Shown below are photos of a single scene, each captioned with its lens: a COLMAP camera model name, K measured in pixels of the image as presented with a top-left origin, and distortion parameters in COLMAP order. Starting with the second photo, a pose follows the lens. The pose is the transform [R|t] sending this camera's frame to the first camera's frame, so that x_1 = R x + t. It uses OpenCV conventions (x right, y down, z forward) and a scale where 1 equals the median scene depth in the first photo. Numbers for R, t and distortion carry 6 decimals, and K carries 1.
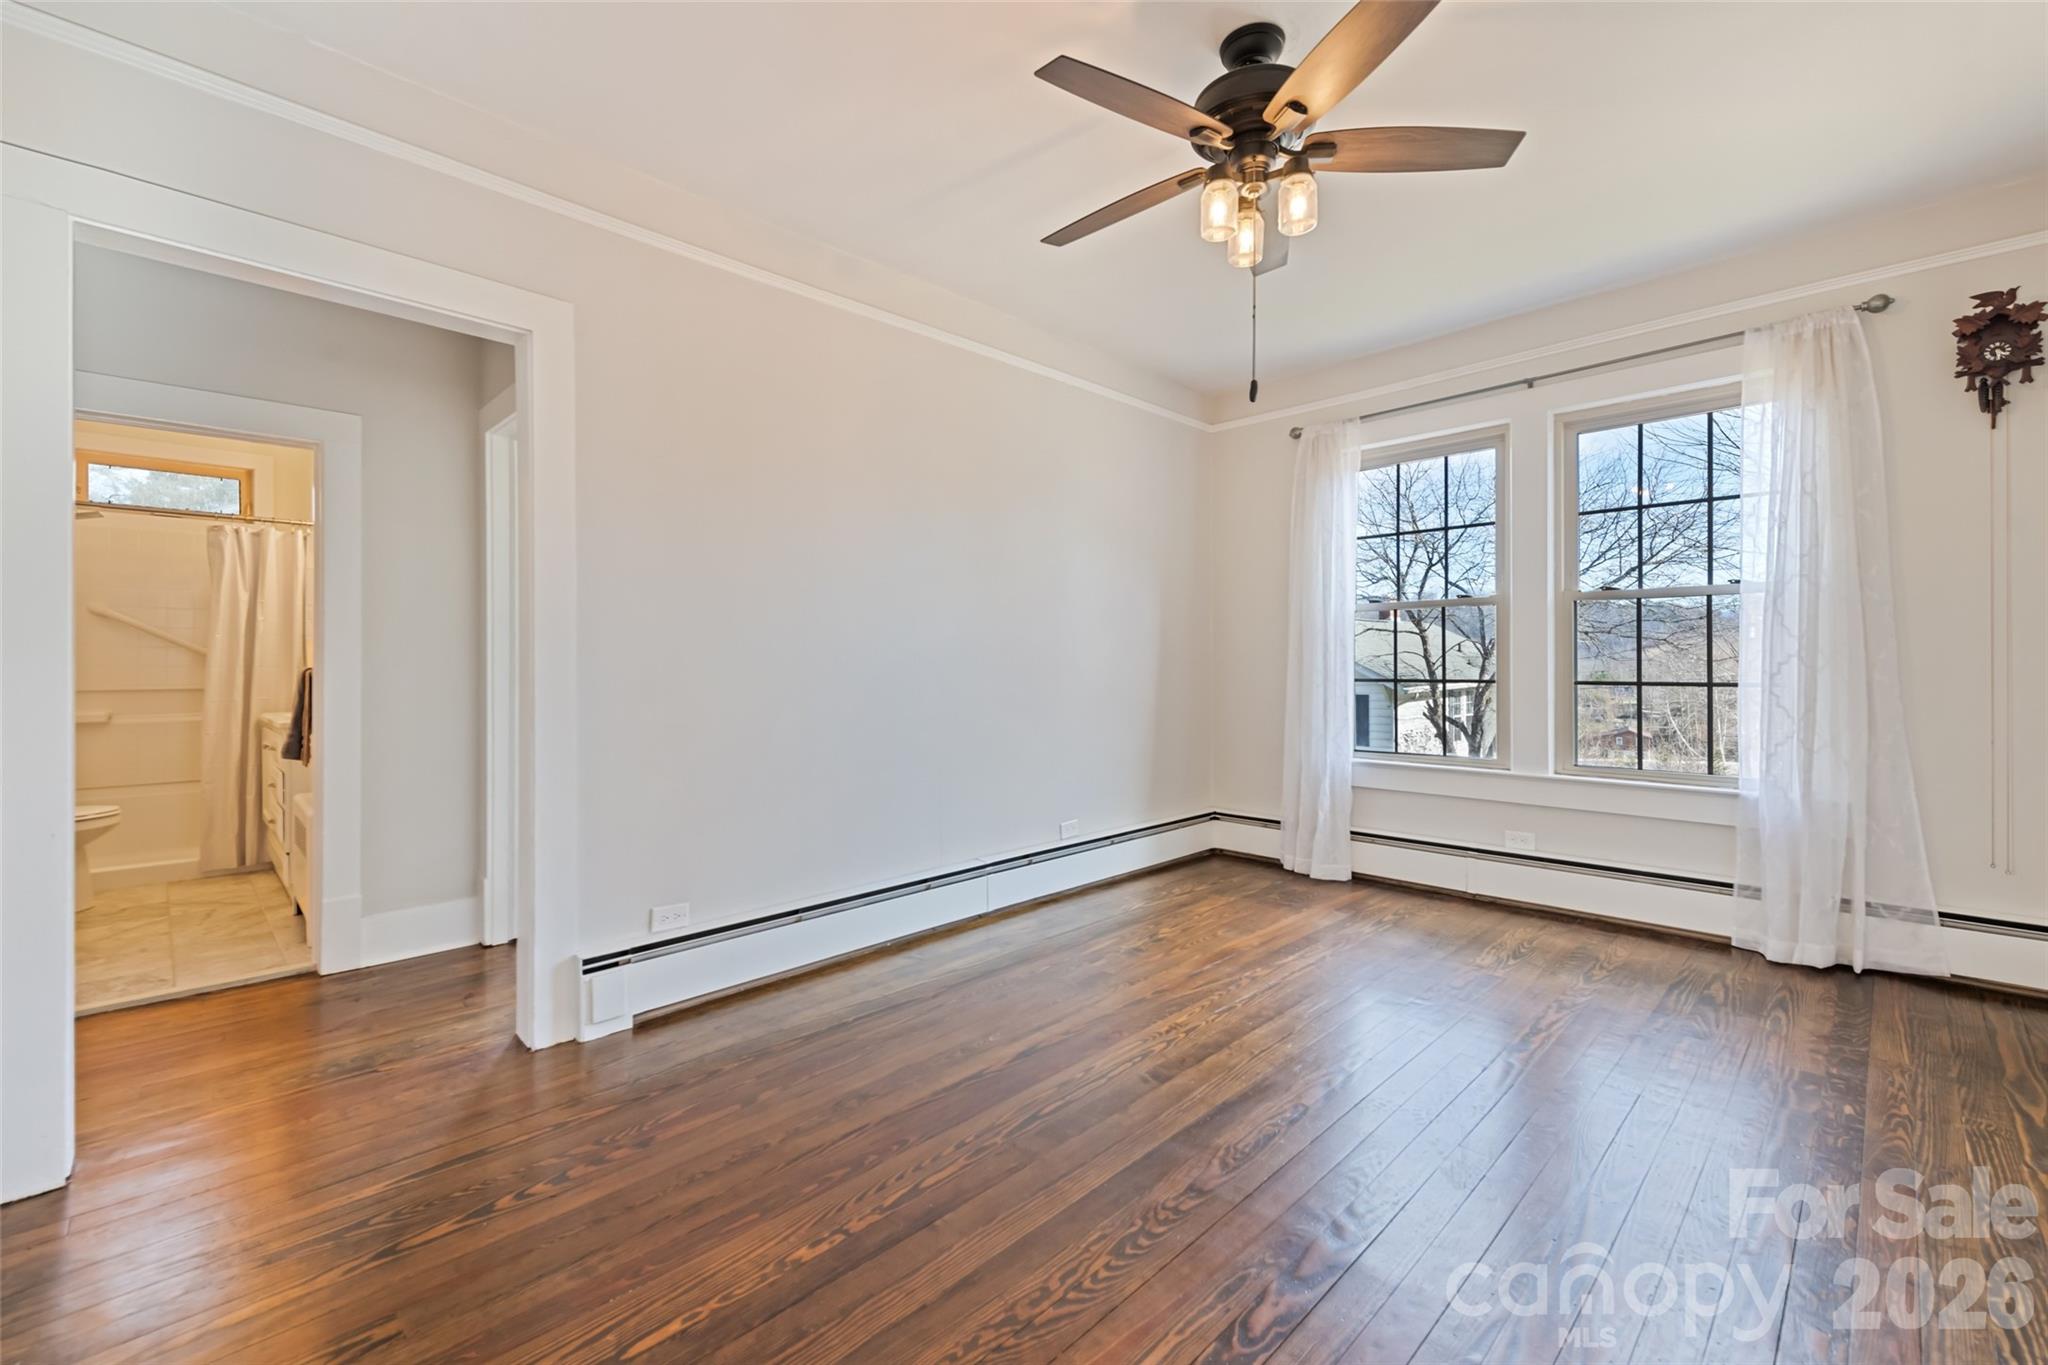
lens RADIAL K [[847.6, 0, 1019.2], [0, 847.6, 656.4], [0, 0, 1]] dist [0.000800, 0.000057]
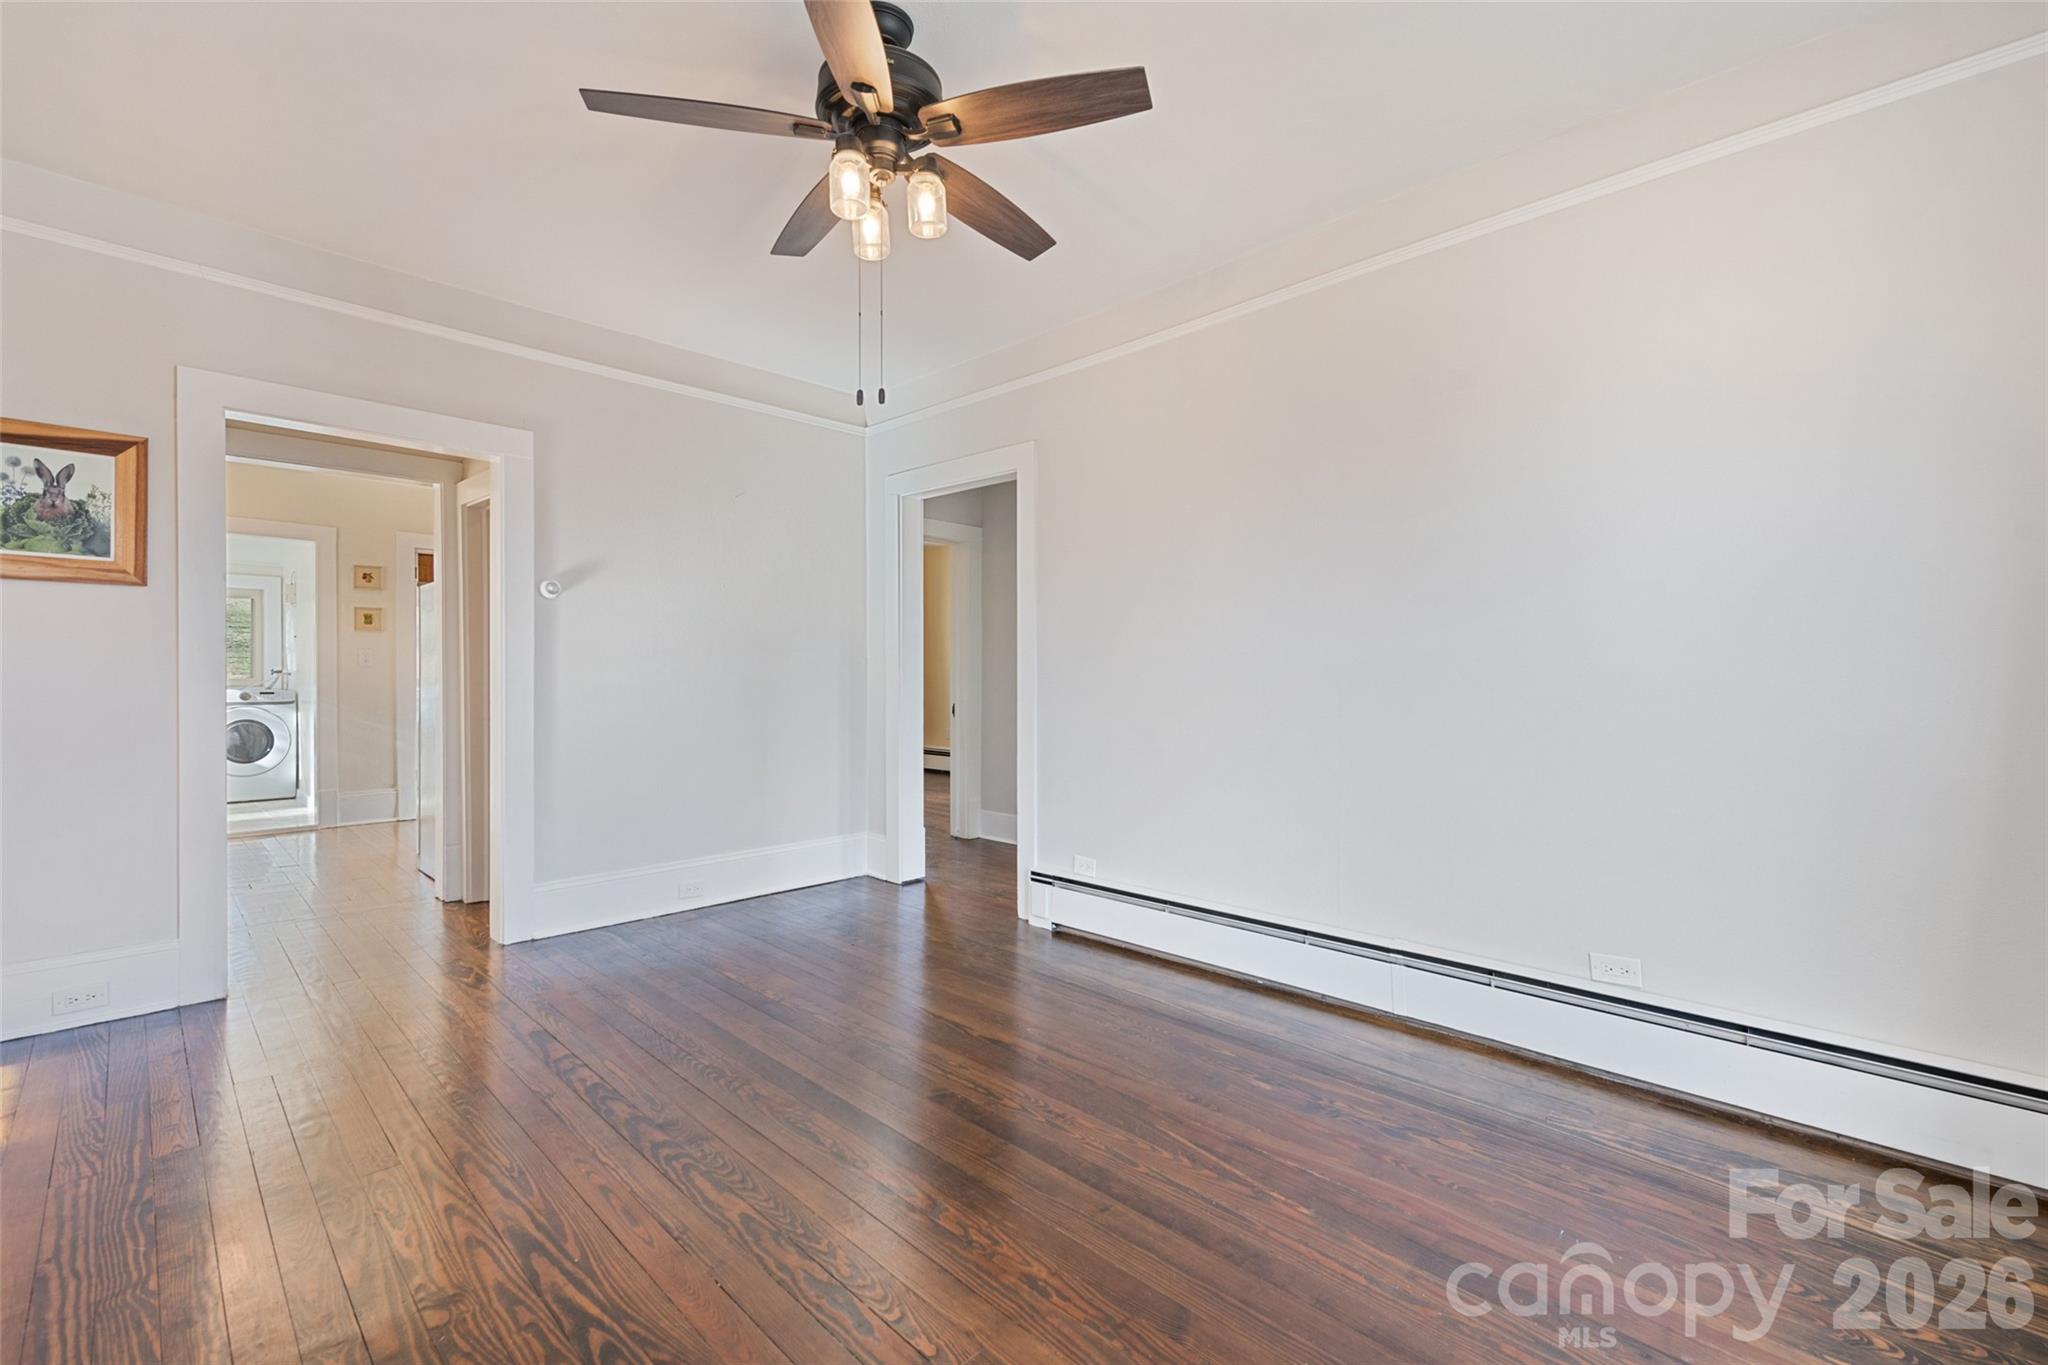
lens RADIAL K [[876.8, 0, 1024.0], [0, 876.8, 682.5], [0, 0, 1]] dist [0.000488, -0.000148]
pose [[0.025582, 0.018657, -0.999499, 1.021666], [0.002946, 0.999820, 0.018739, -0.010262], [0.999668, -0.003424, 0.025523, 0.919523]]
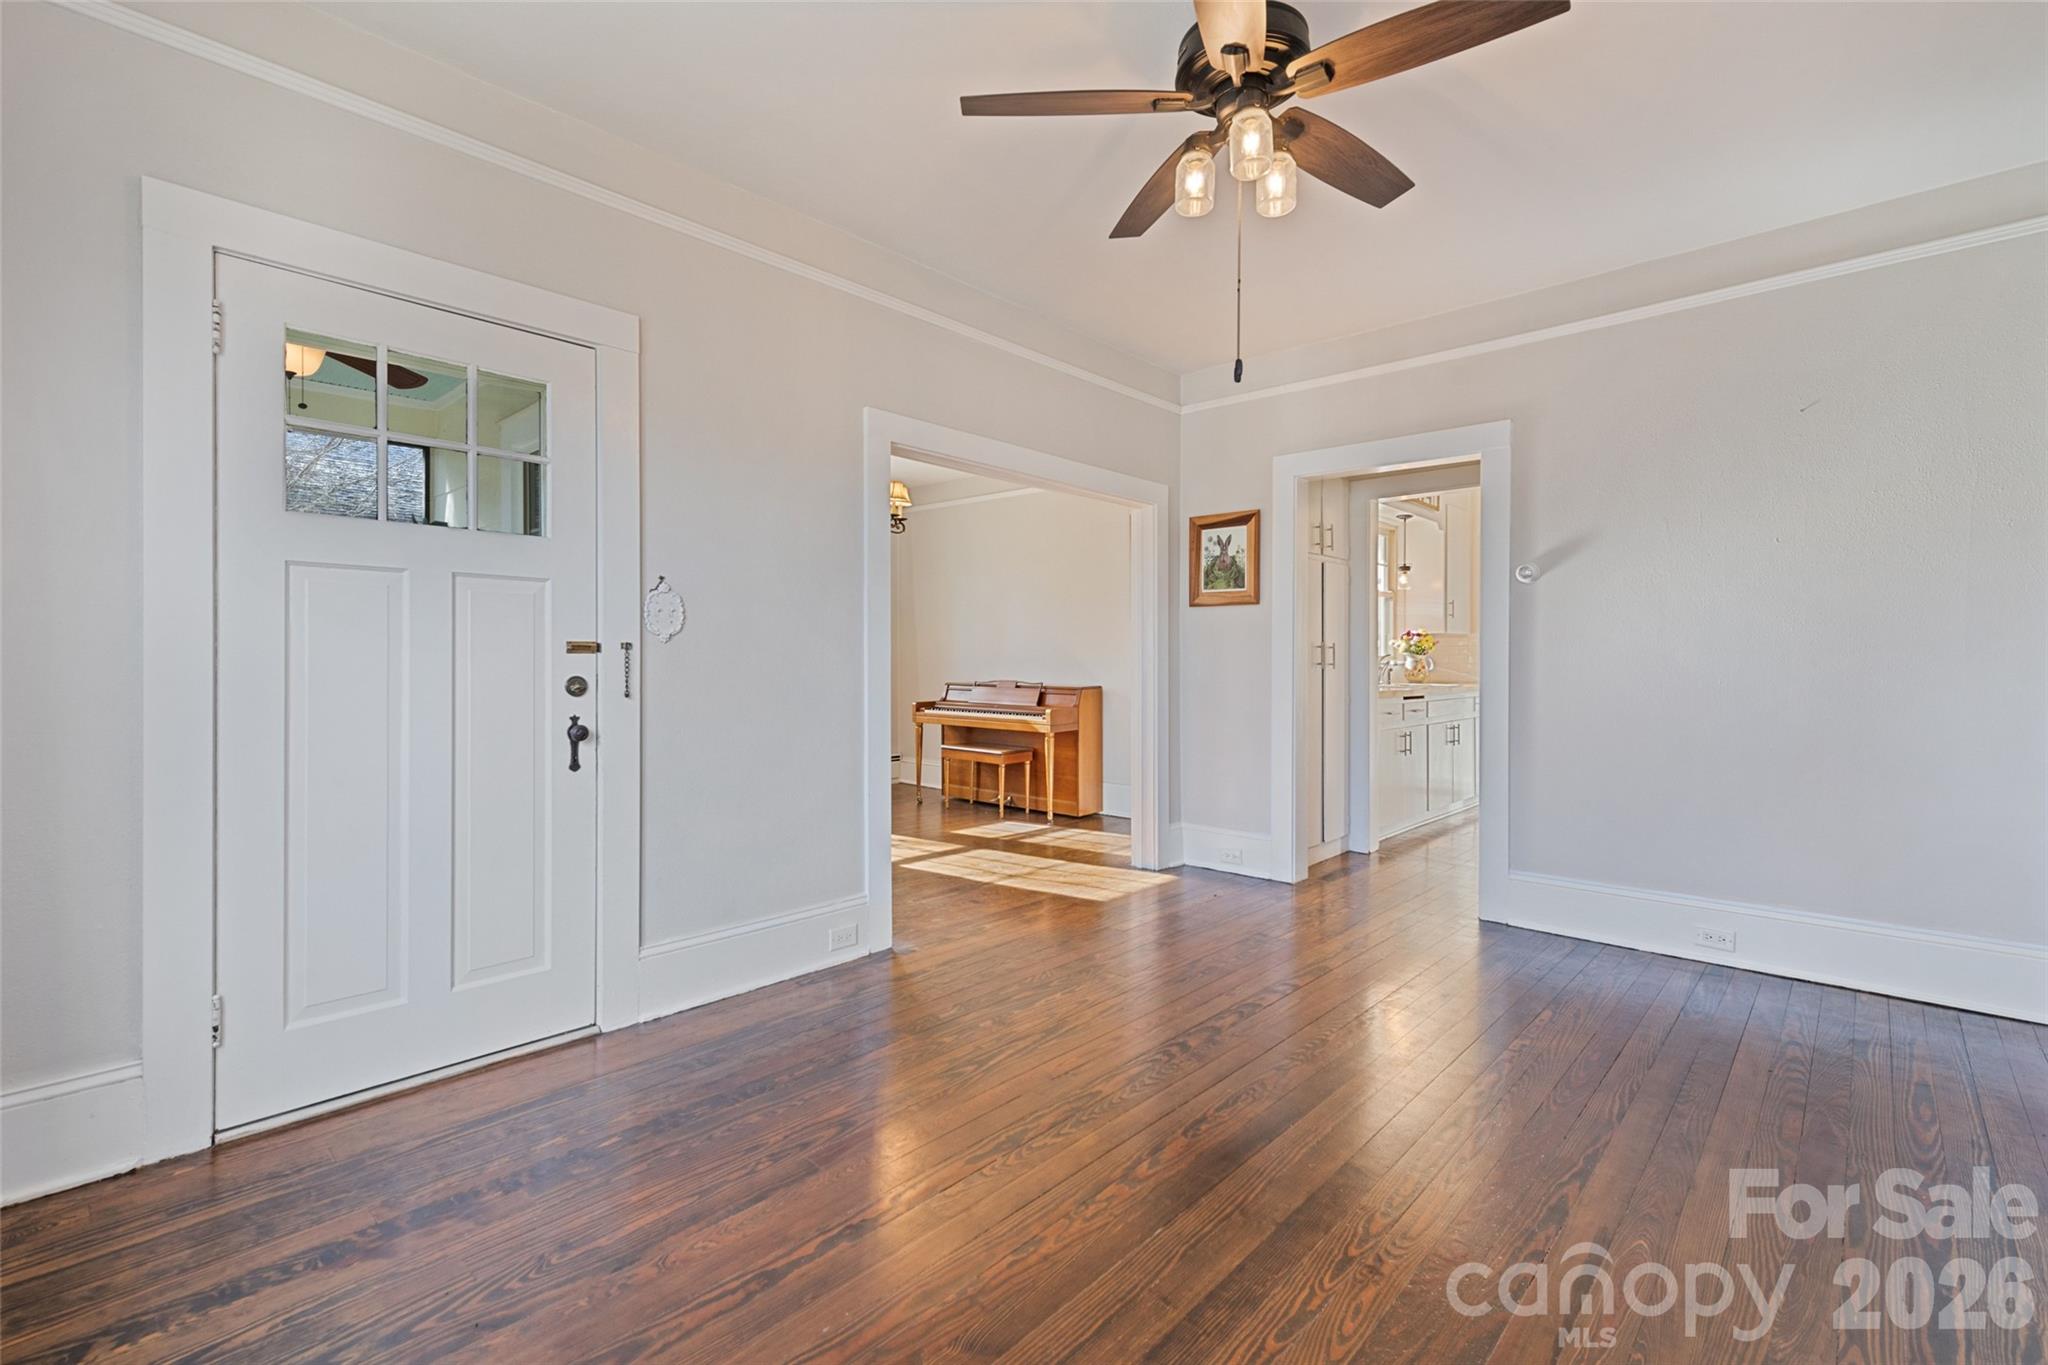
lens RADIAL K [[914.9, 0, 1029.2], [0, 914.9, 666.9], [0, 0, 1]] dist [0.001269, -0.000016]
pose [[-0.998561, 0.002838, -0.053550, 0.447984], [0.003037, 0.999989, -0.003631, 0.013393], [0.053539, -0.003788, -0.998559, 1.594756]]
